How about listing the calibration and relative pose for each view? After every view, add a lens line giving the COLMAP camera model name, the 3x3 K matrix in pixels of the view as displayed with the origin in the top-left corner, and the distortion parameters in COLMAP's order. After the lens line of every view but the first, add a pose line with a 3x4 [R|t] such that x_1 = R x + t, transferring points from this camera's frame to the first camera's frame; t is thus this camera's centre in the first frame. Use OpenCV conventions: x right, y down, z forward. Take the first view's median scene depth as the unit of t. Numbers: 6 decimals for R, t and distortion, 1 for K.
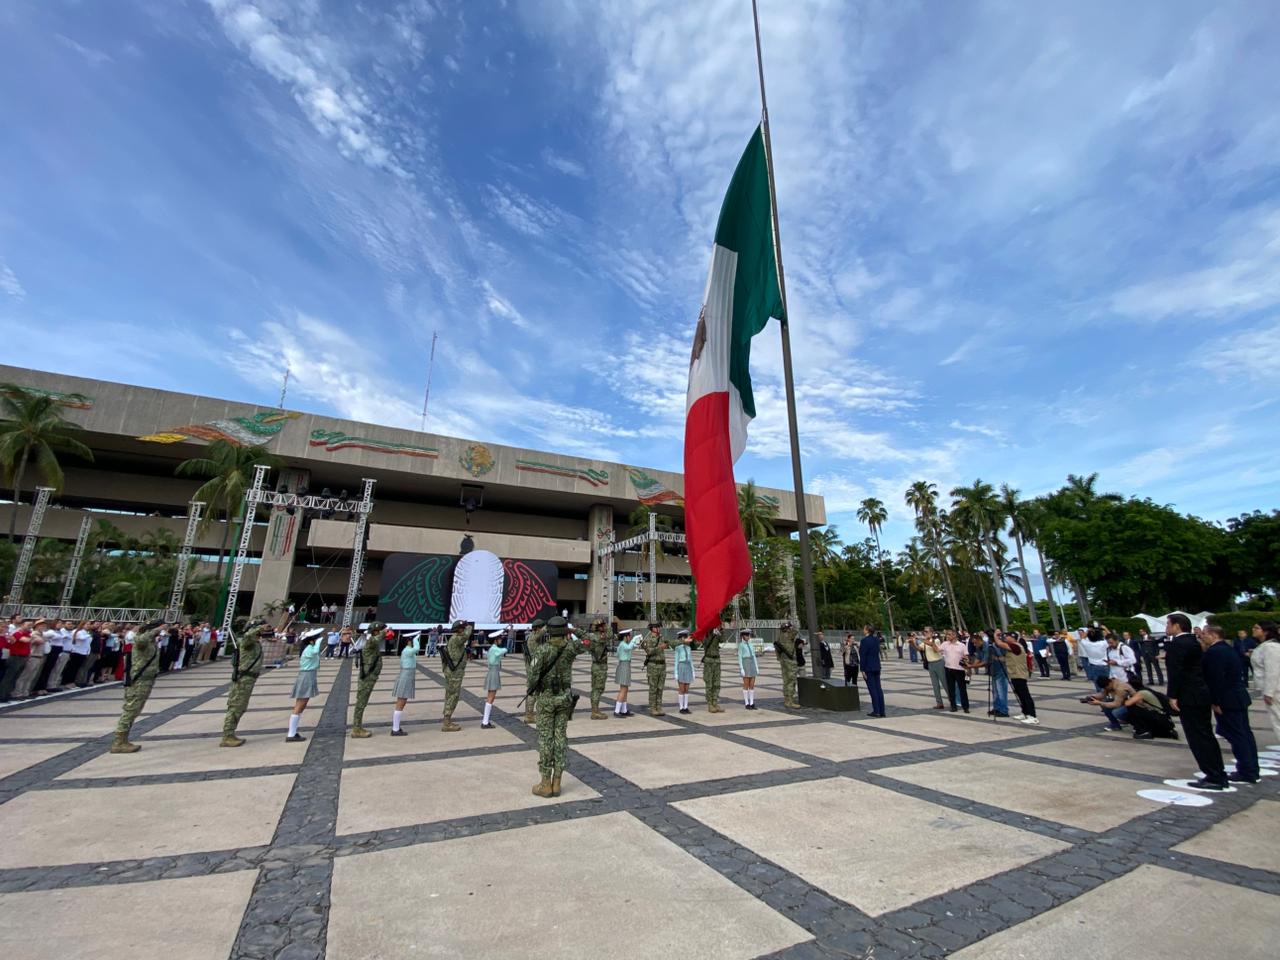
lens RADIAL K [[518.0, 0, 641.9], [0, 518.0, 476.6], [0, 0, 1]] dist [0.025408, -0.025029]
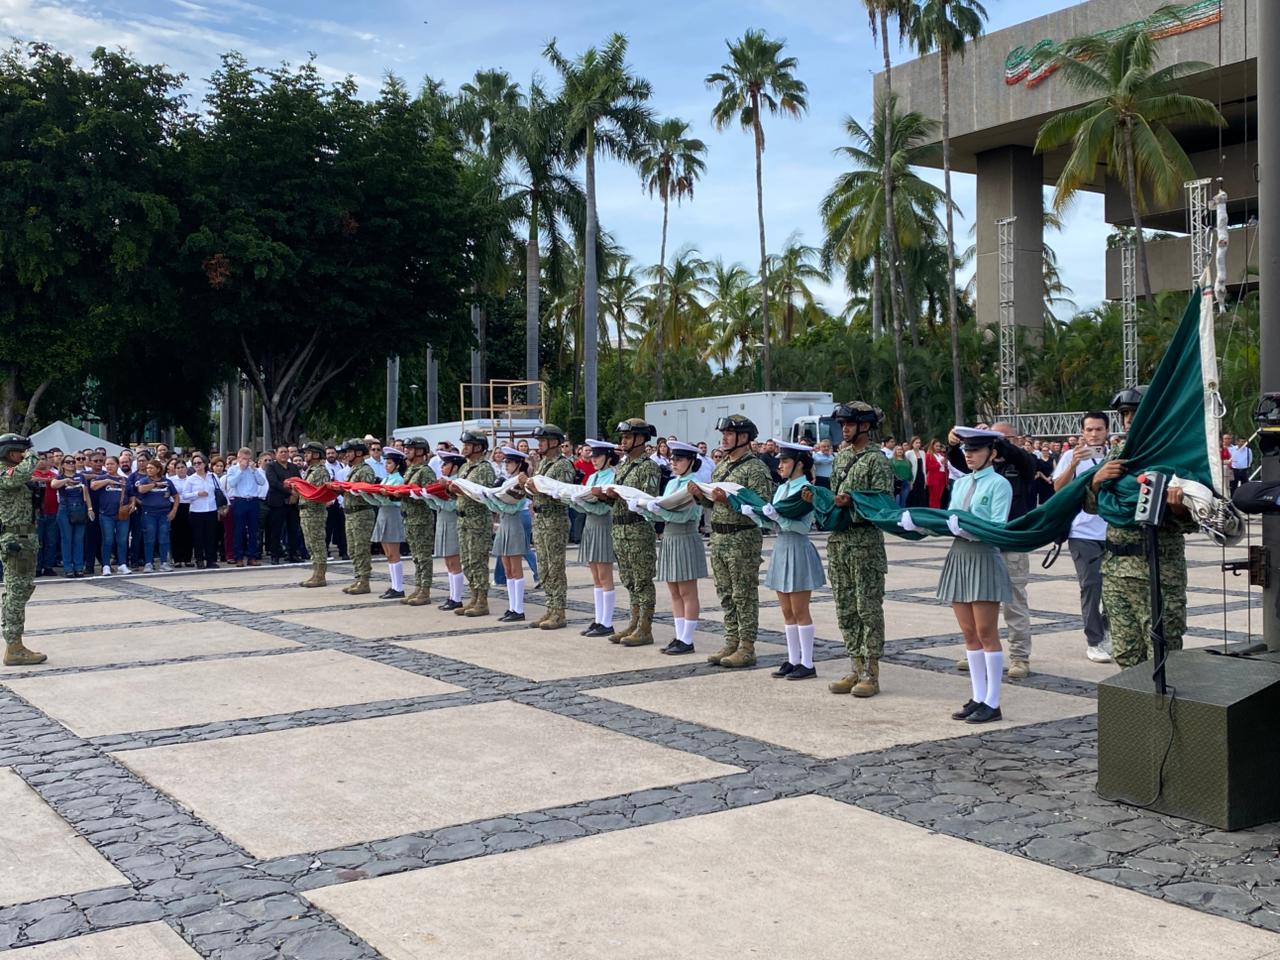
lens RADIAL K [[1389.8, 0, 647.3], [0, 1389.8, 472.7], [0, 0, 1]] dist [0.125485, -0.339012]
pose [[0.095534, 0.011545, -0.995359, 0.181063], [0.296785, 0.954125, 0.039552, 0.053215], [0.950154, -0.299186, 0.087725, 0.186985]]
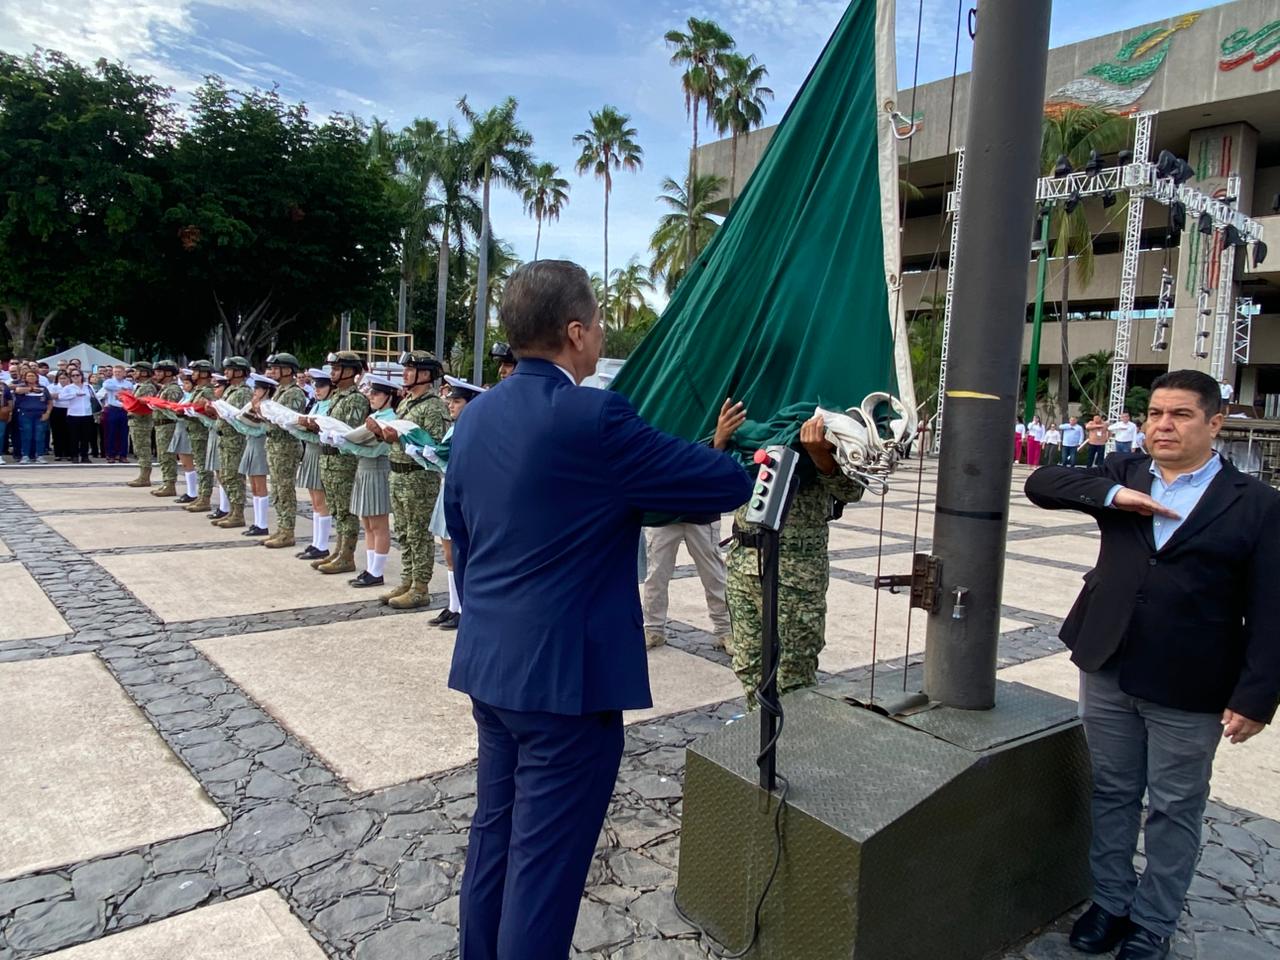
lens RADIAL K [[890.5, 0, 630.9], [0, 890.5, 466.2], [0, 0, 1]] dist [0.074506, -0.089202]
pose [[0.193890, 0.079354, -0.977809, 0.116614], [0.229967, 0.965275, 0.123937, 0.063126], [0.953689, -0.248893, 0.168908, 0.219926]]
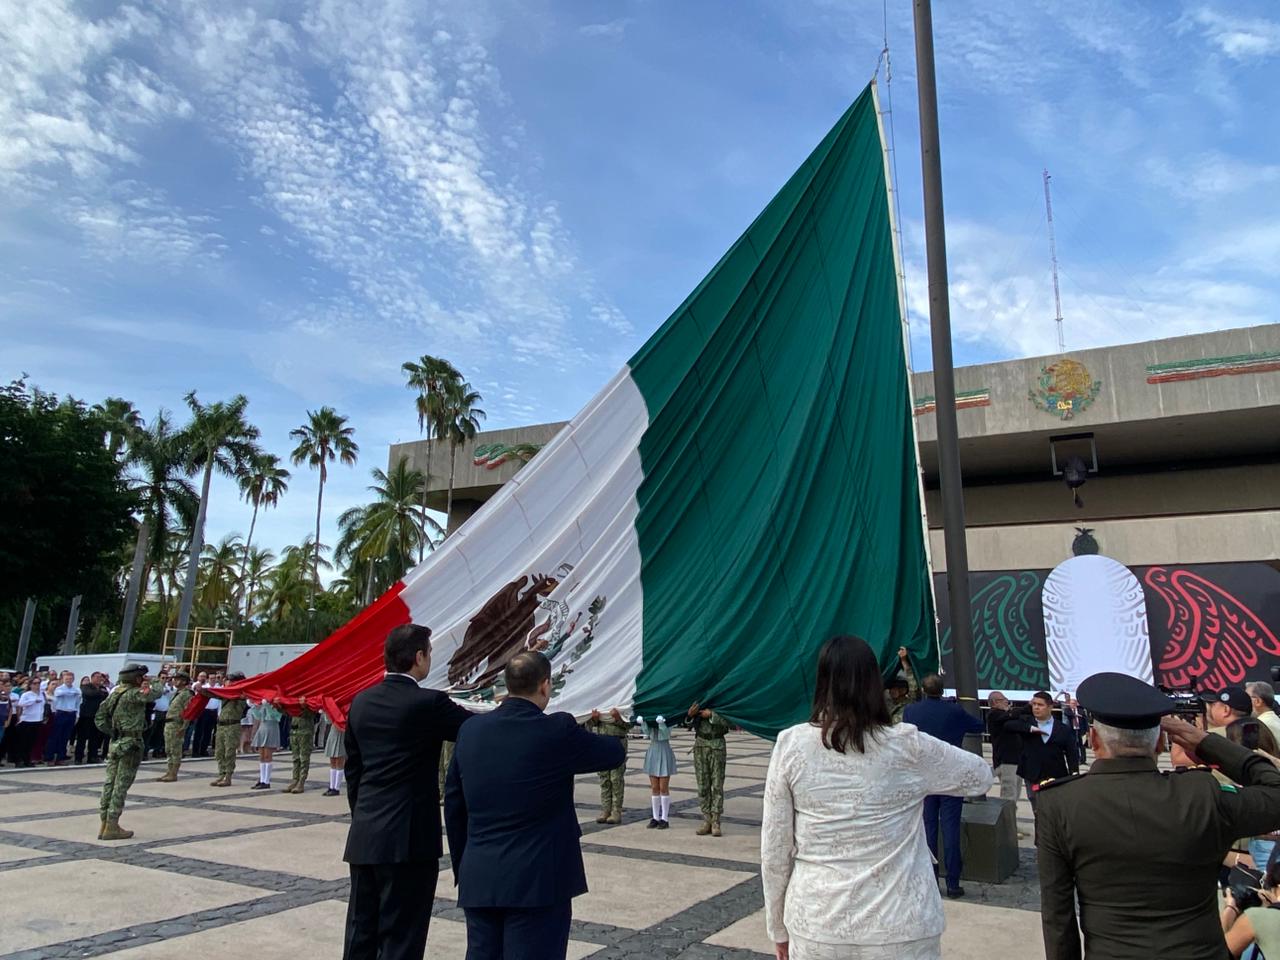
lens RADIAL K [[890.5, 0, 630.9], [0, 890.5, 466.2], [0, 0, 1]] dist [0.074506, -0.089202]
pose [[0.562948, -0.188265, -0.804764, 0.180690], [0.213562, 0.973778, -0.078413, 0.025934], [0.798424, -0.127724, 0.588392, 0.098395]]
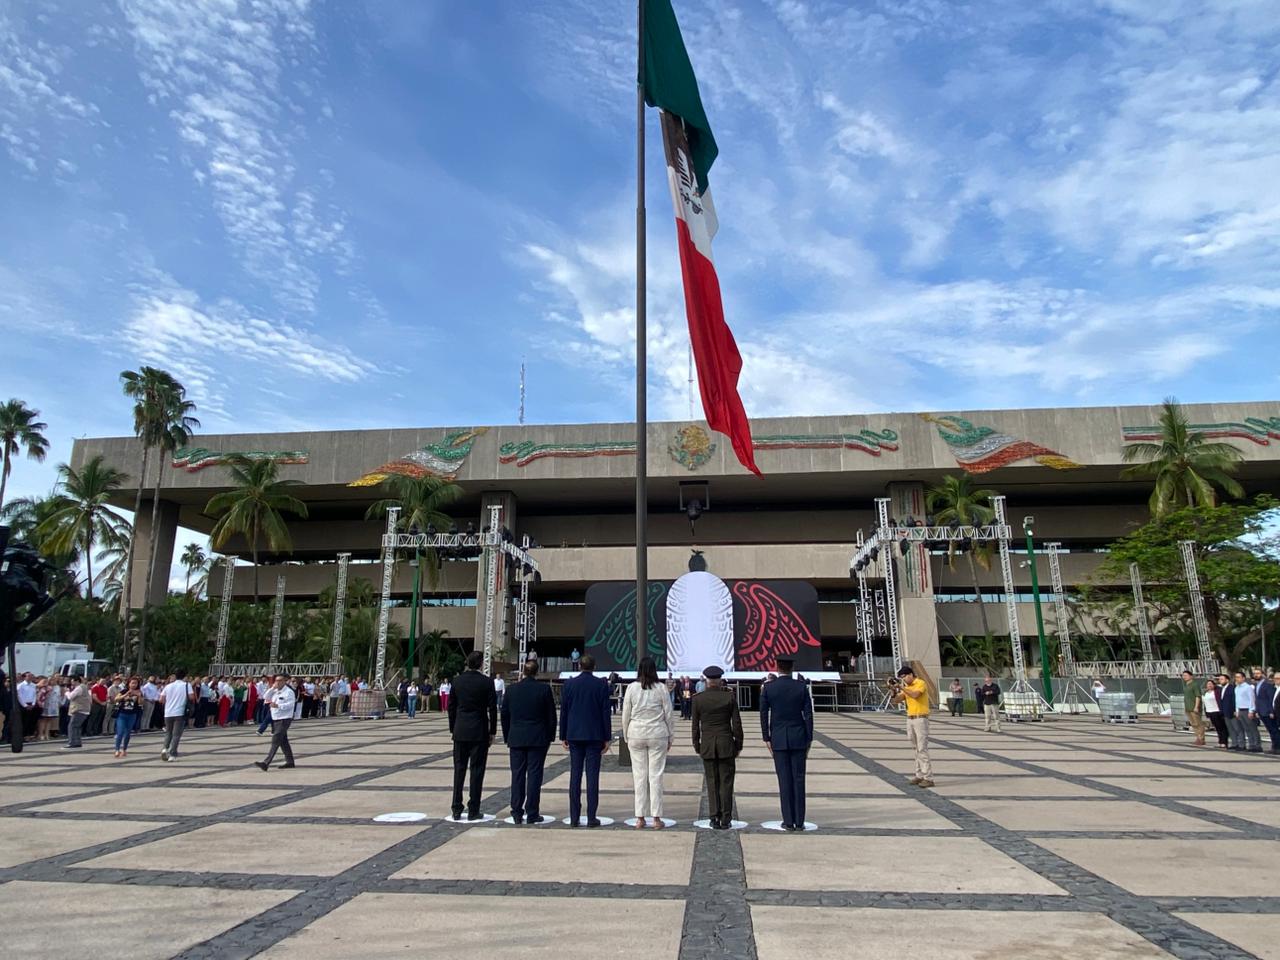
lens RADIAL K [[814.5, 0, 625.5], [0, 814.5, 475.7], [0, 0, 1]] dist [0.111504, -0.129804]
pose [[0.829376, -0.135013, -0.542132, 0.239086], [0.158744, 0.987315, -0.003029, -0.003909], [0.535664, -0.083549, 0.840288, -0.005598]]
